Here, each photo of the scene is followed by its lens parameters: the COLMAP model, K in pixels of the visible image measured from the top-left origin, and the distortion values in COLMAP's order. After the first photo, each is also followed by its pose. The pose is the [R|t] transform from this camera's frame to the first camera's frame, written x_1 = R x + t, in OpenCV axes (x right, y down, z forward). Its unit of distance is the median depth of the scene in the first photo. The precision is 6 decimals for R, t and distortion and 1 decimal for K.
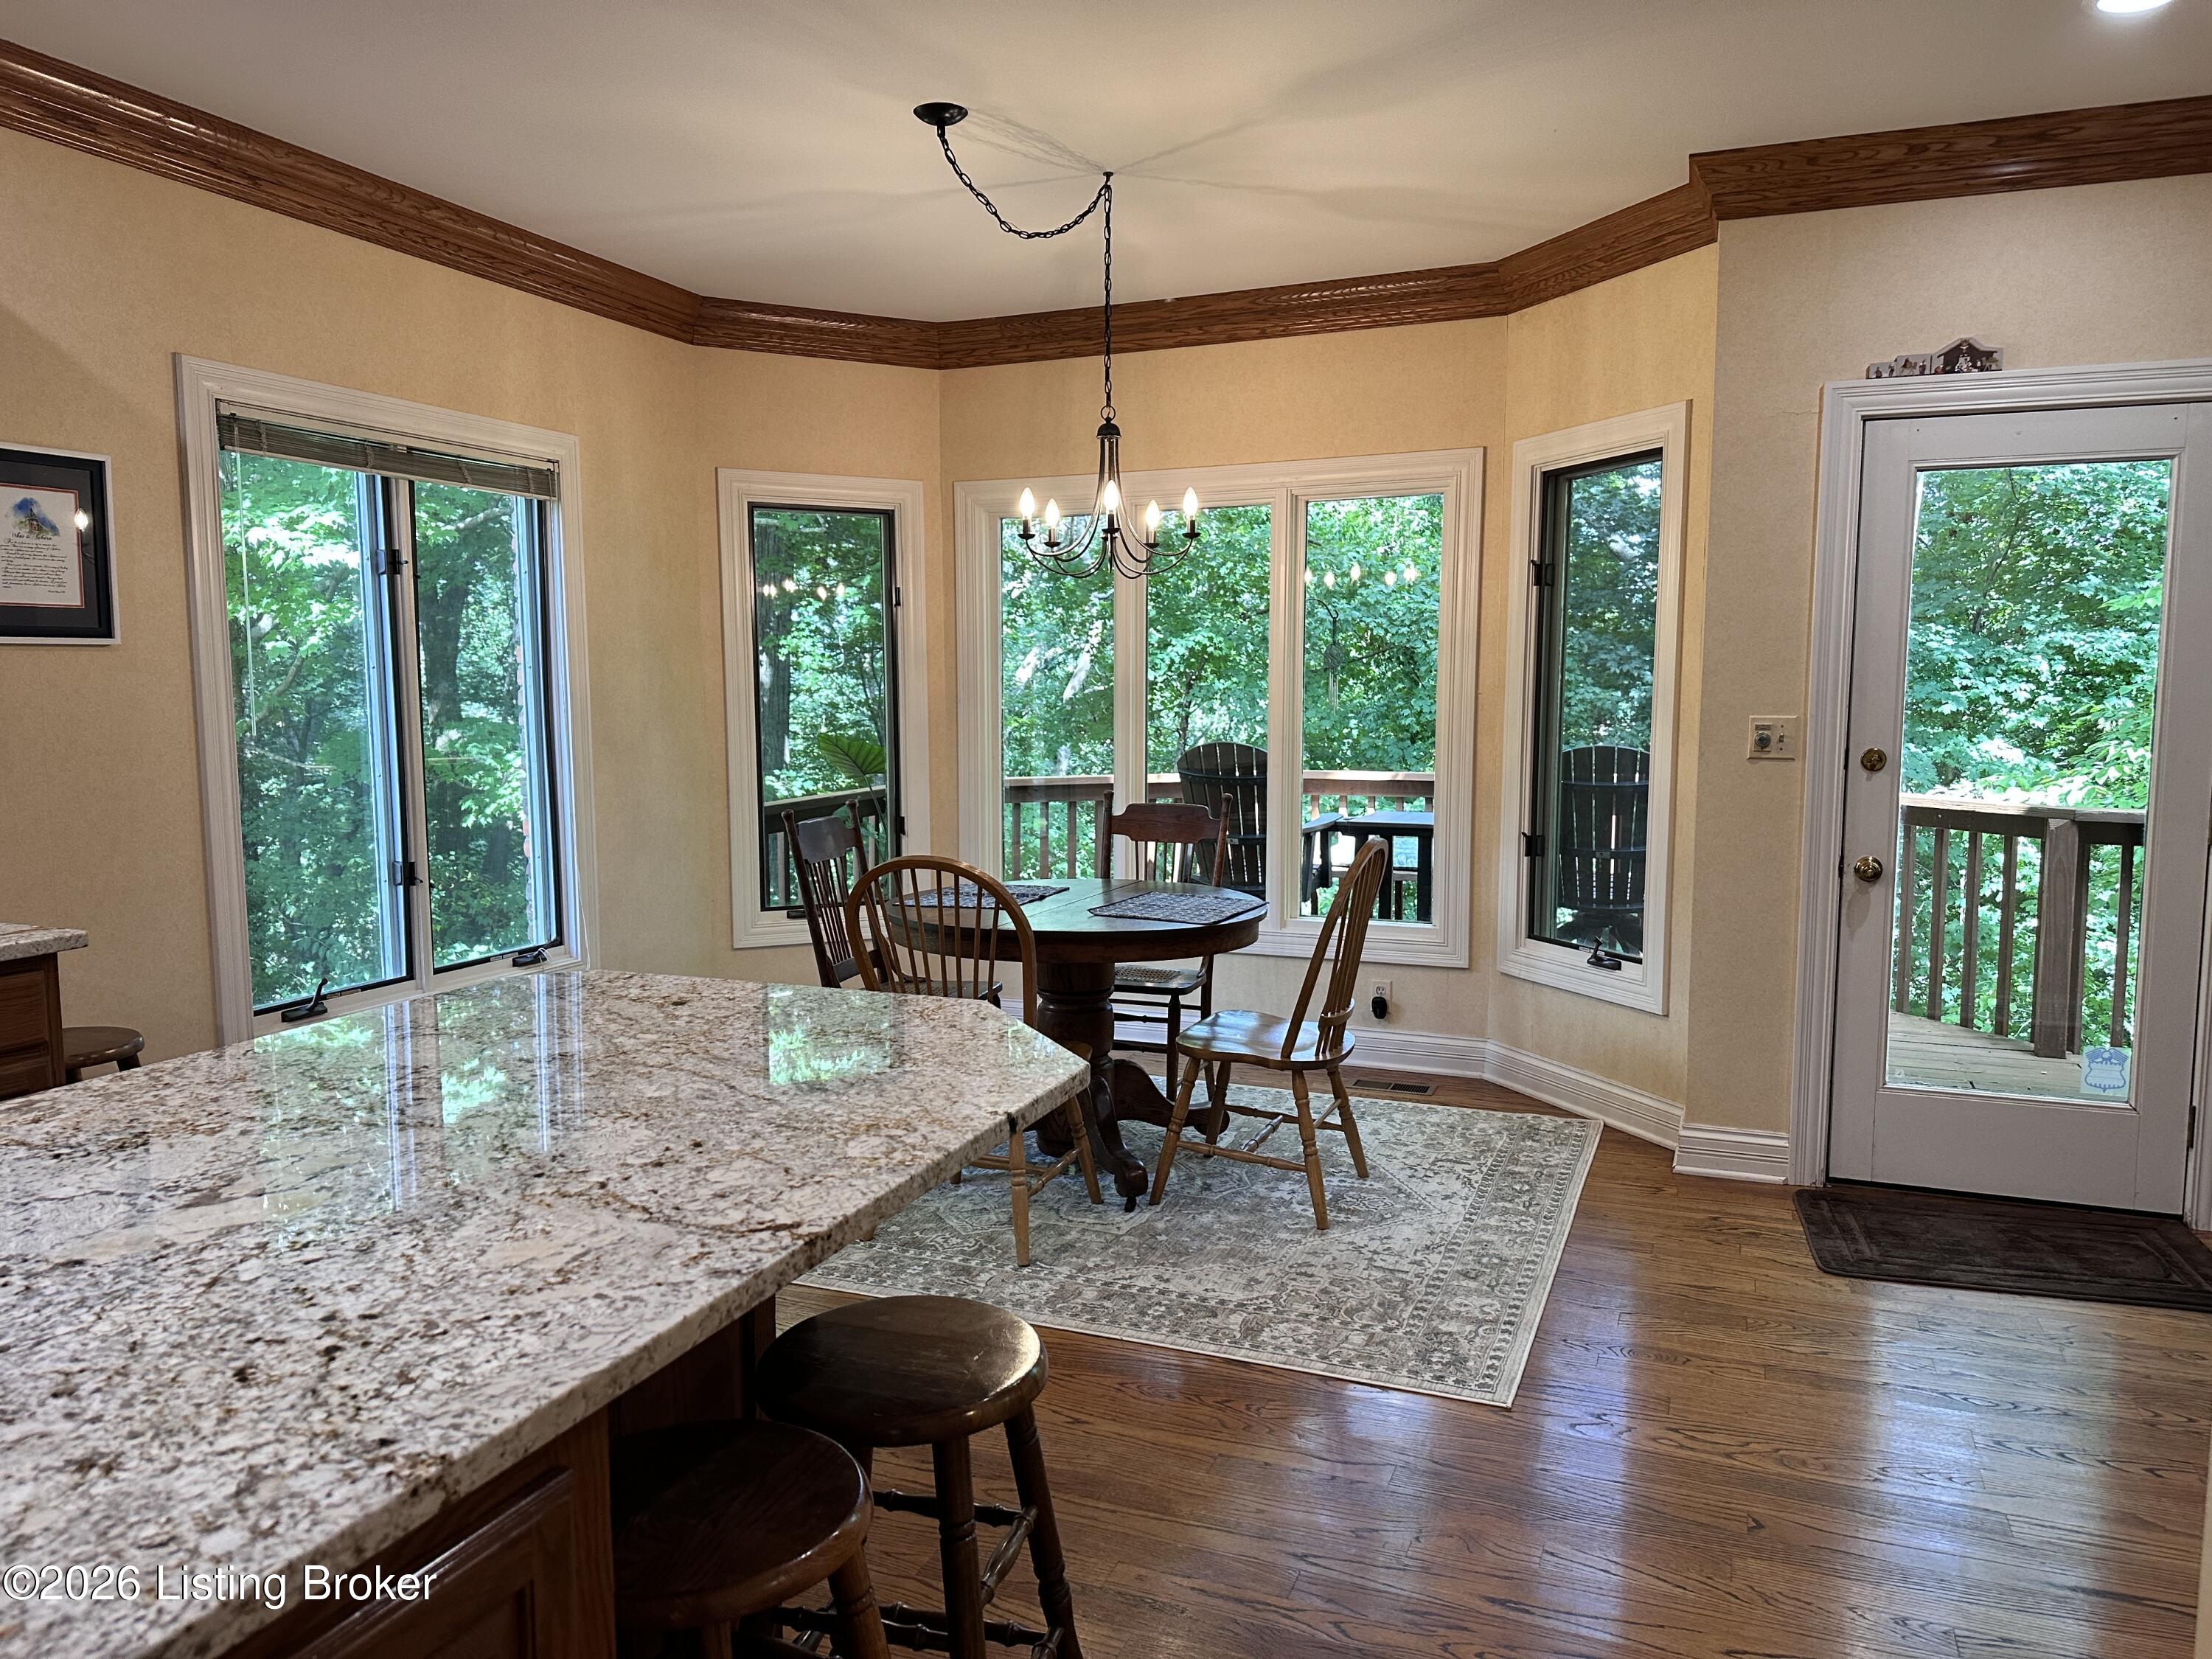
lens RADIAL K [[1548.0, 0, 1092.8], [0, 1548.0, 830.8], [0, 0, 1]] dist [0.056336, -0.059378]
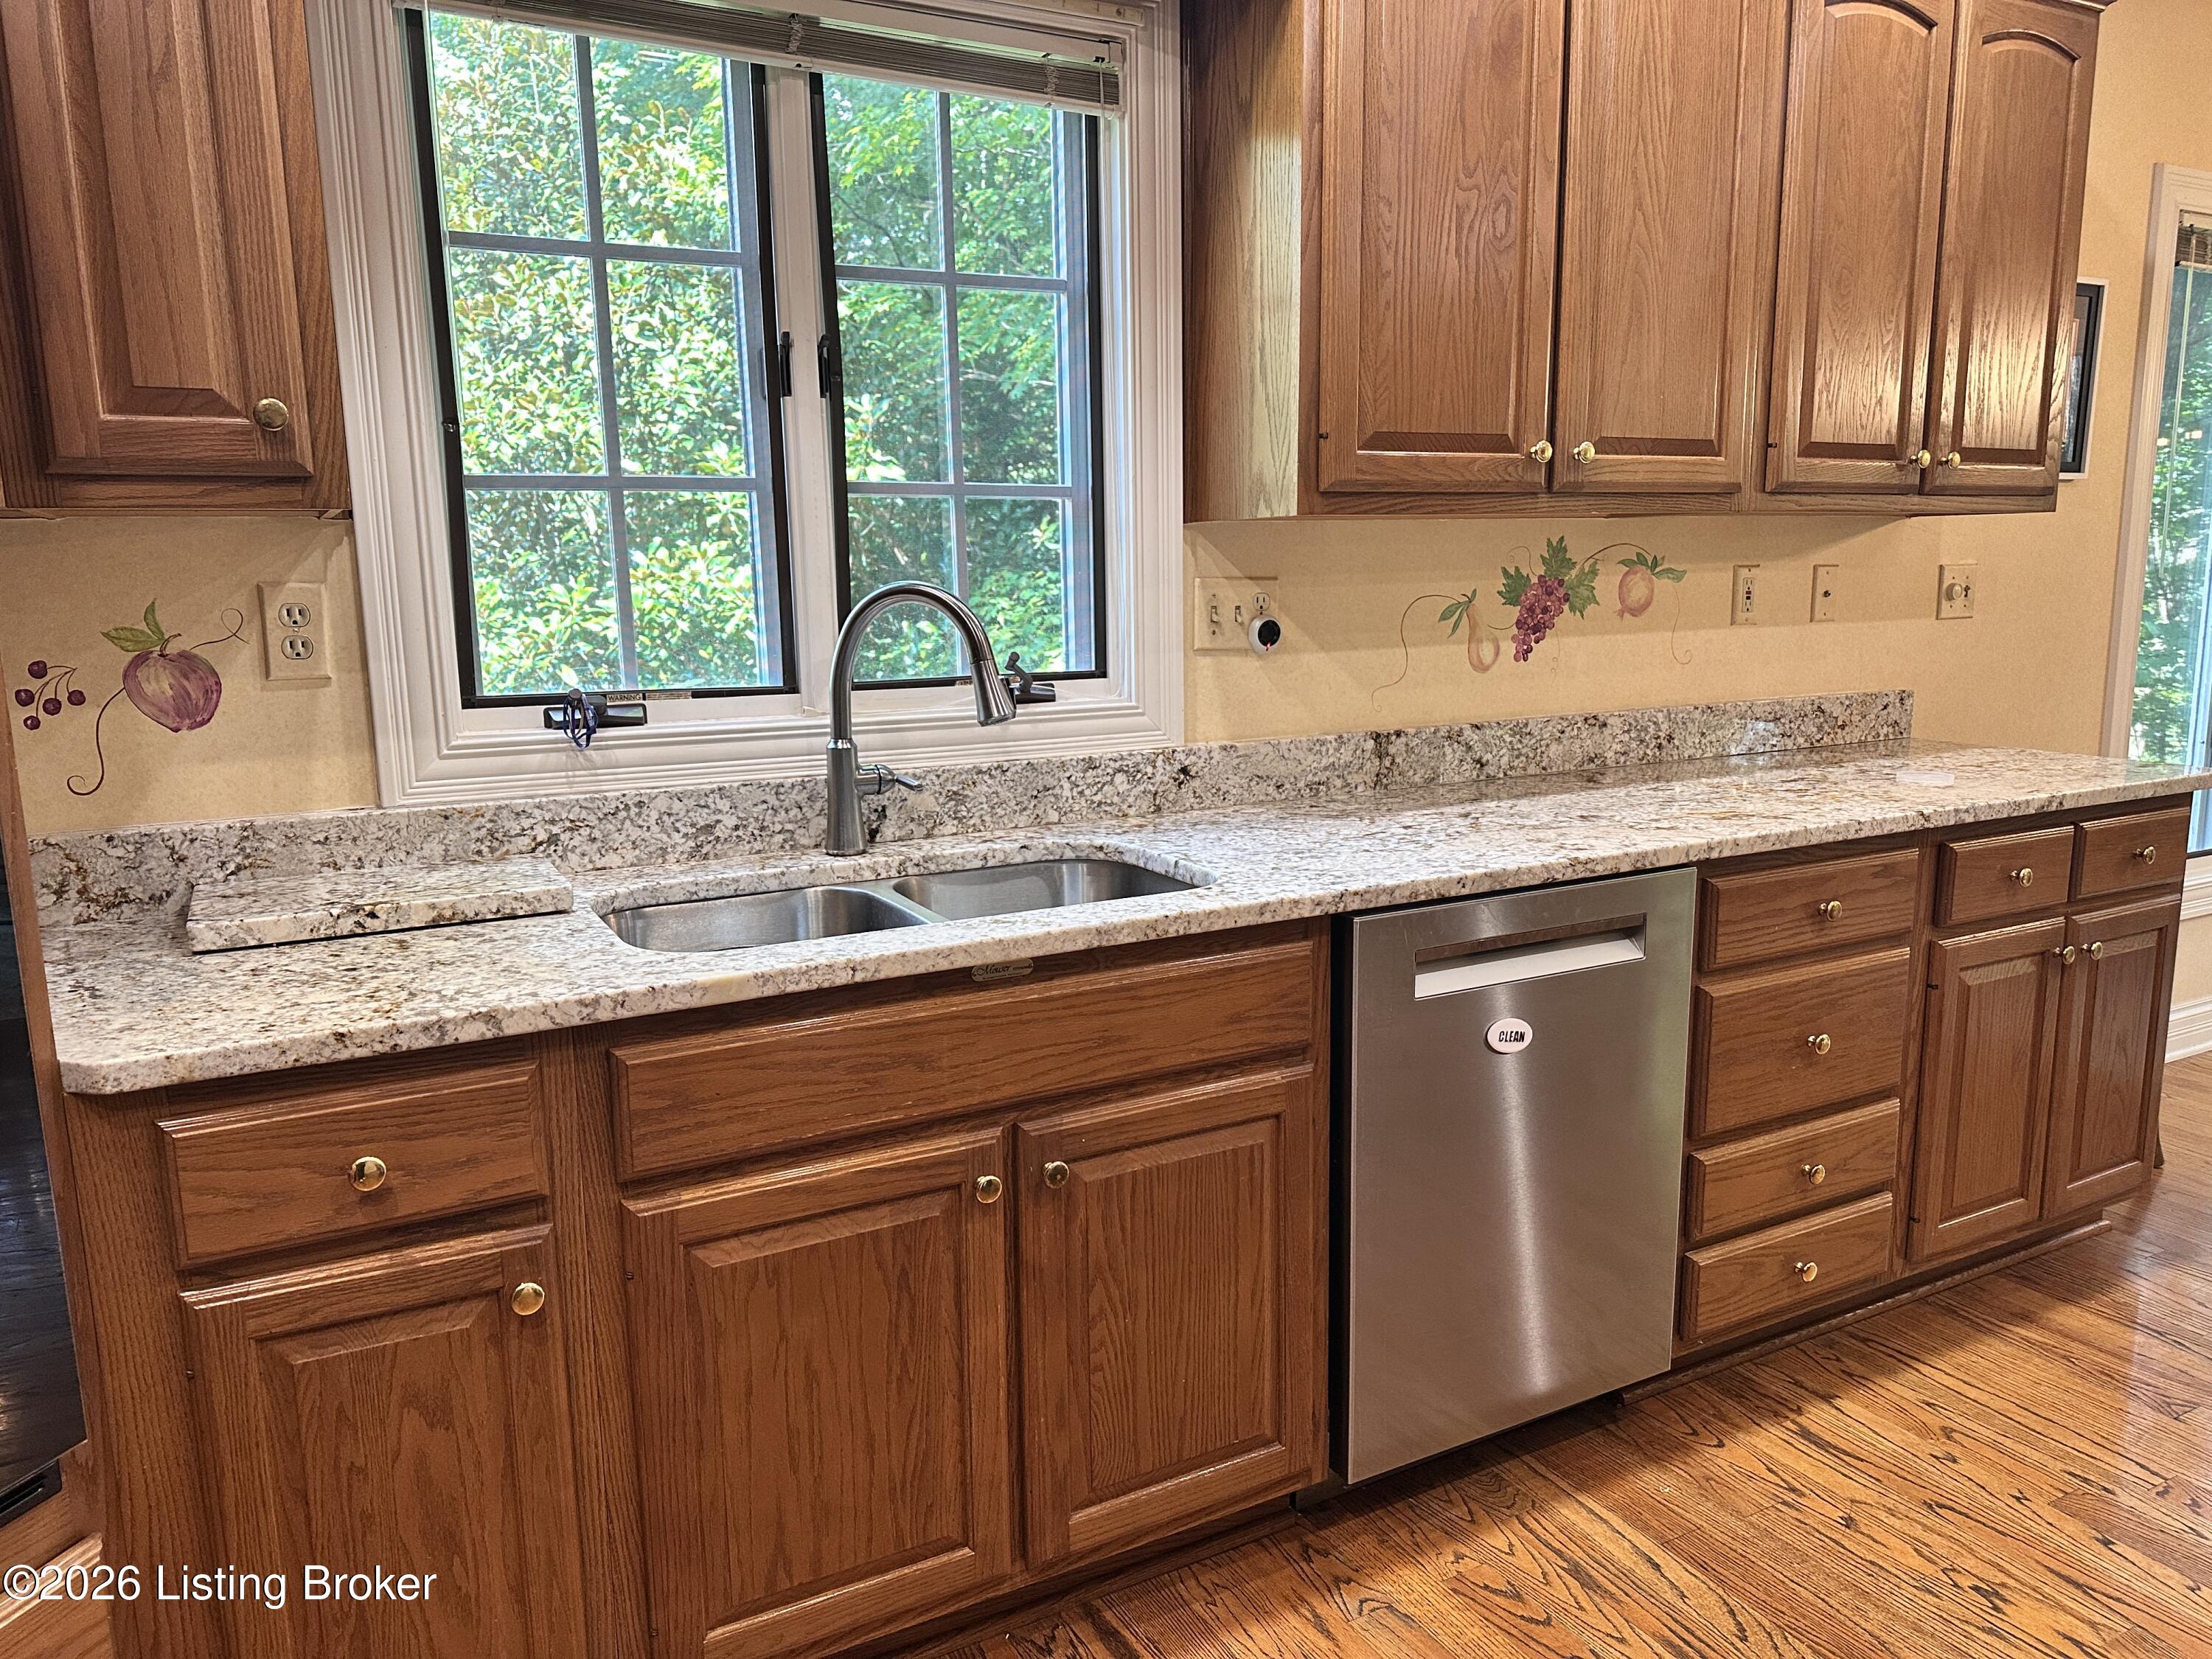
lens RADIAL K [[1538.7, 0, 1097.6], [0, 1538.7, 838.9], [0, 0, 1]] dist [0.129194, -0.158137]
pose [[0.770998, 0.099388, -0.629034, -0.423658], [-0.048626, 0.994051, 0.097461, 0.034054], [0.634978, -0.044555, 0.771244, -0.133501]]
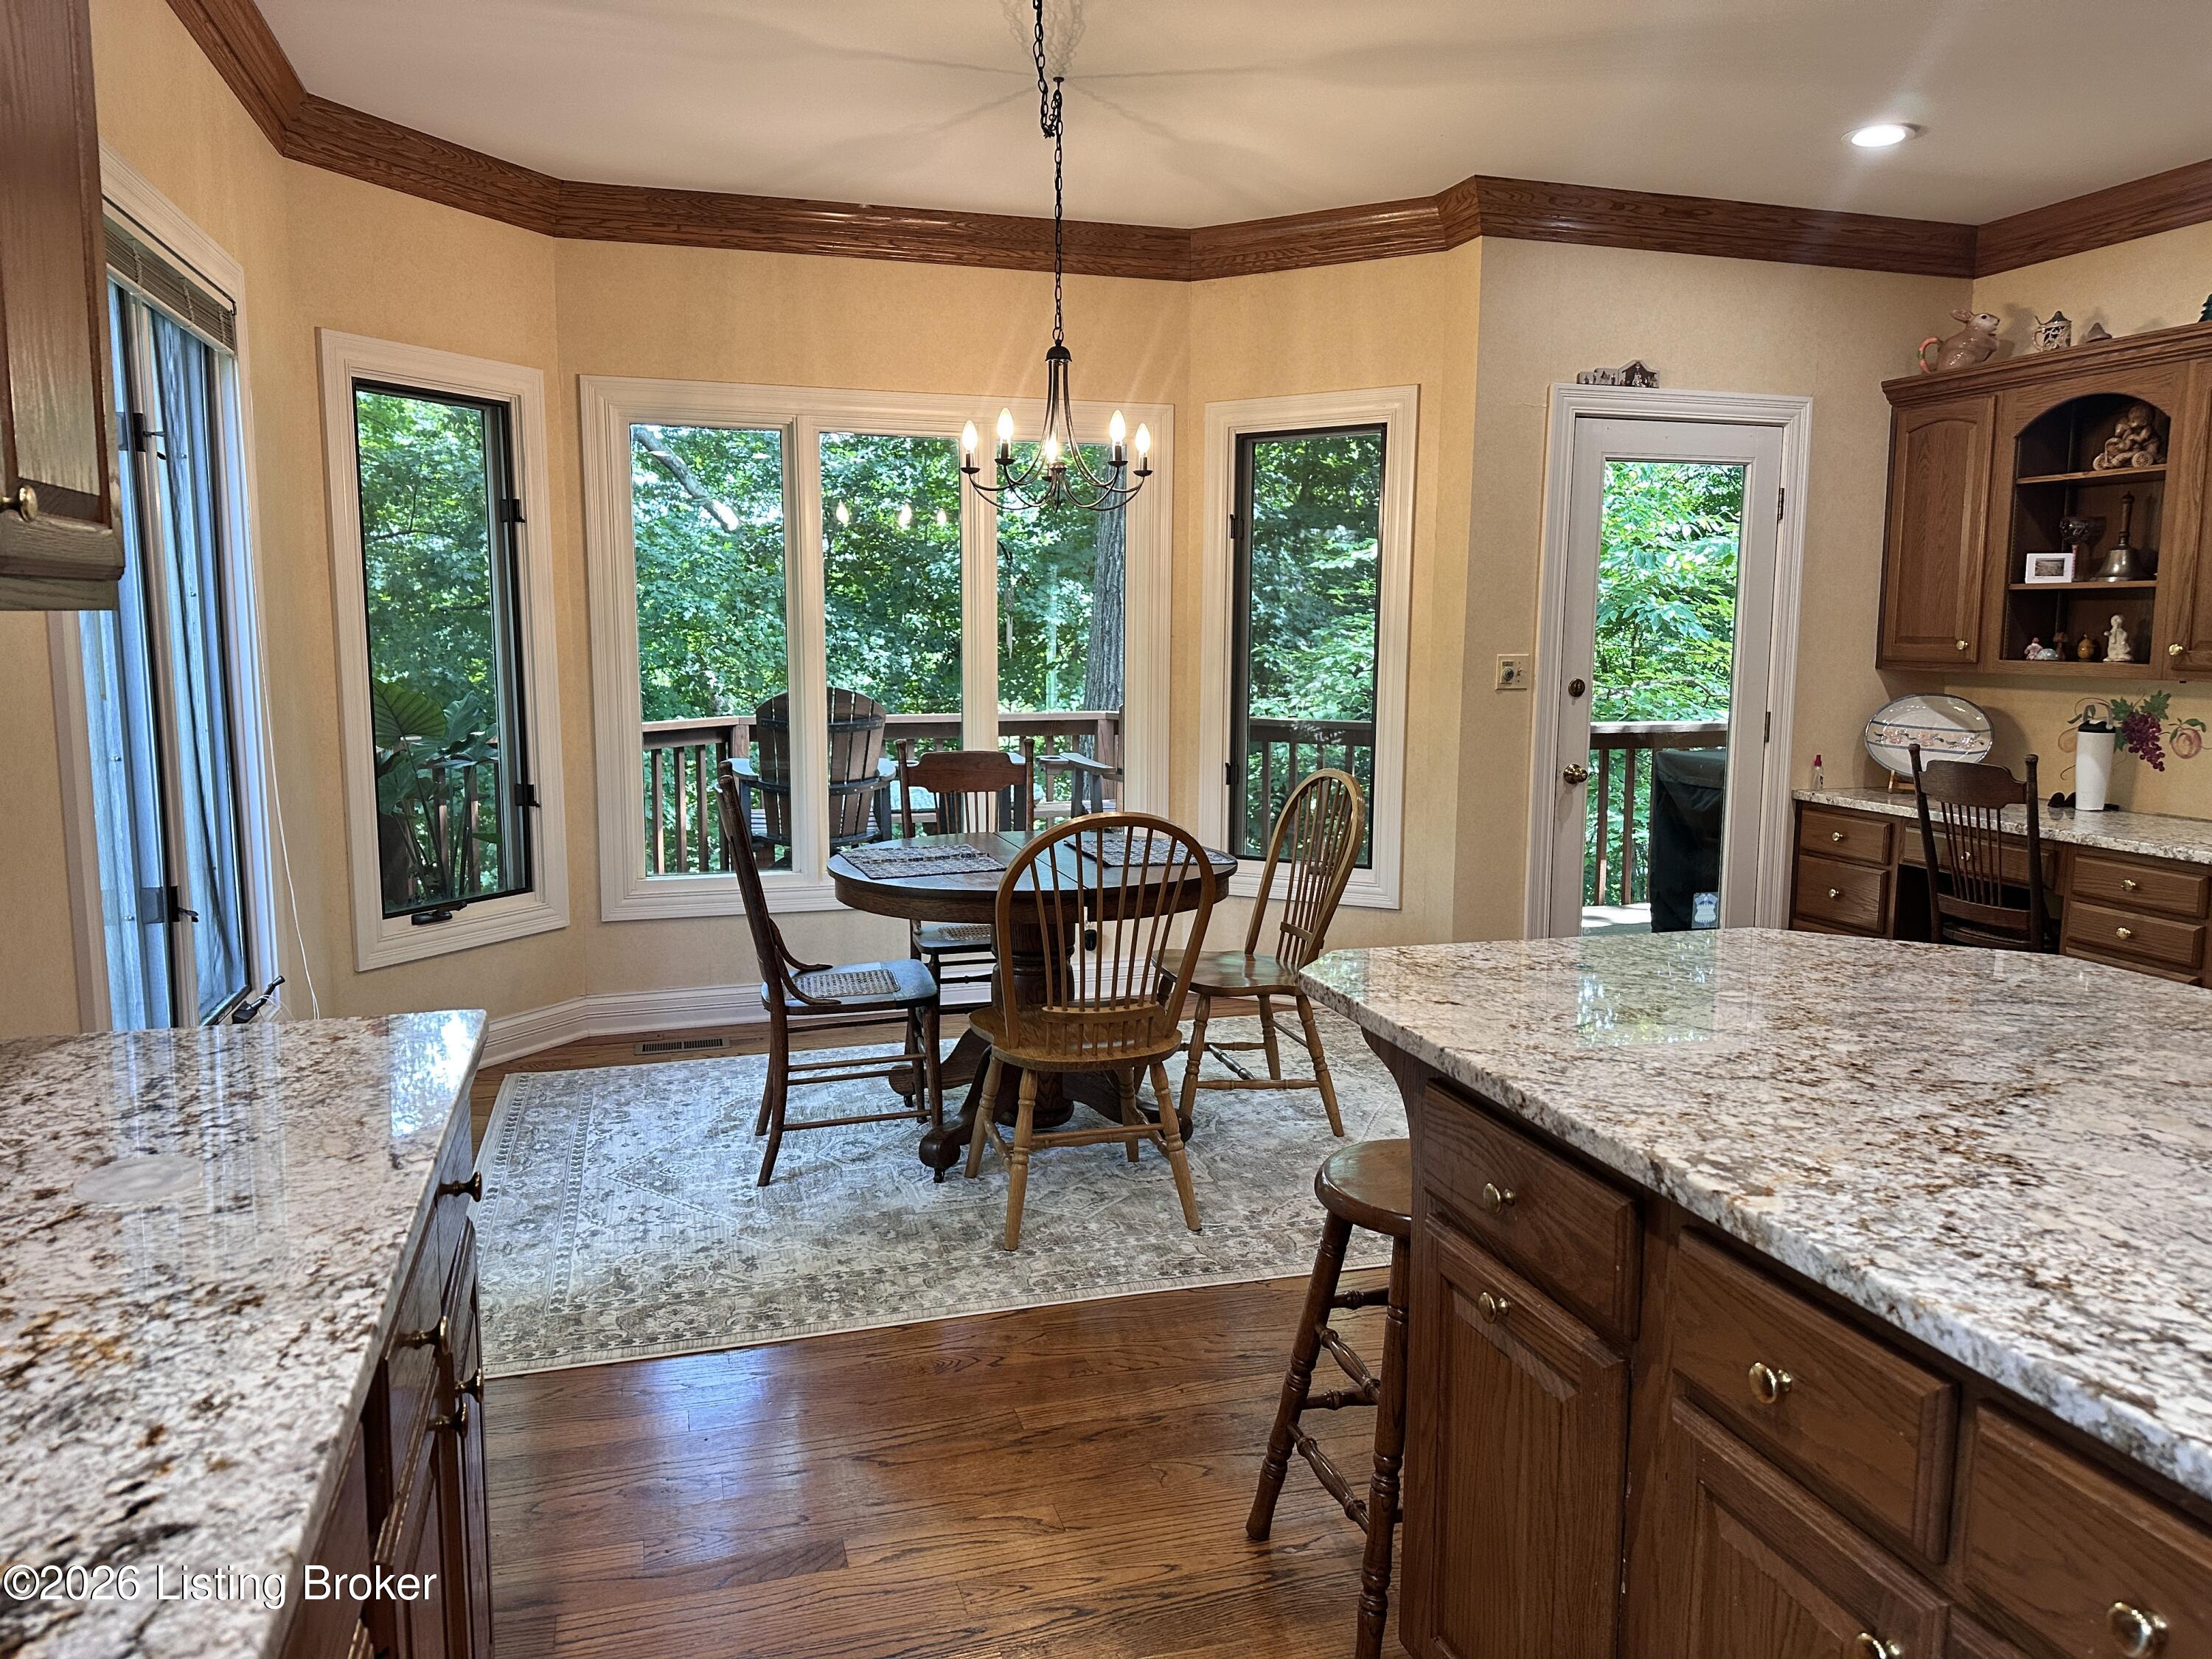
lens RADIAL K [[1555.5, 0, 1097.1], [0, 1555.5, 817.4], [0, 0, 1]] dist [0.054611, -0.056480]
pose [[0.776847, -0.073359, 0.625401, -0.625416], [0.056141, 0.997304, 0.047247, -0.022371], [-0.627181, -0.001594, 0.778872, 0.263071]]
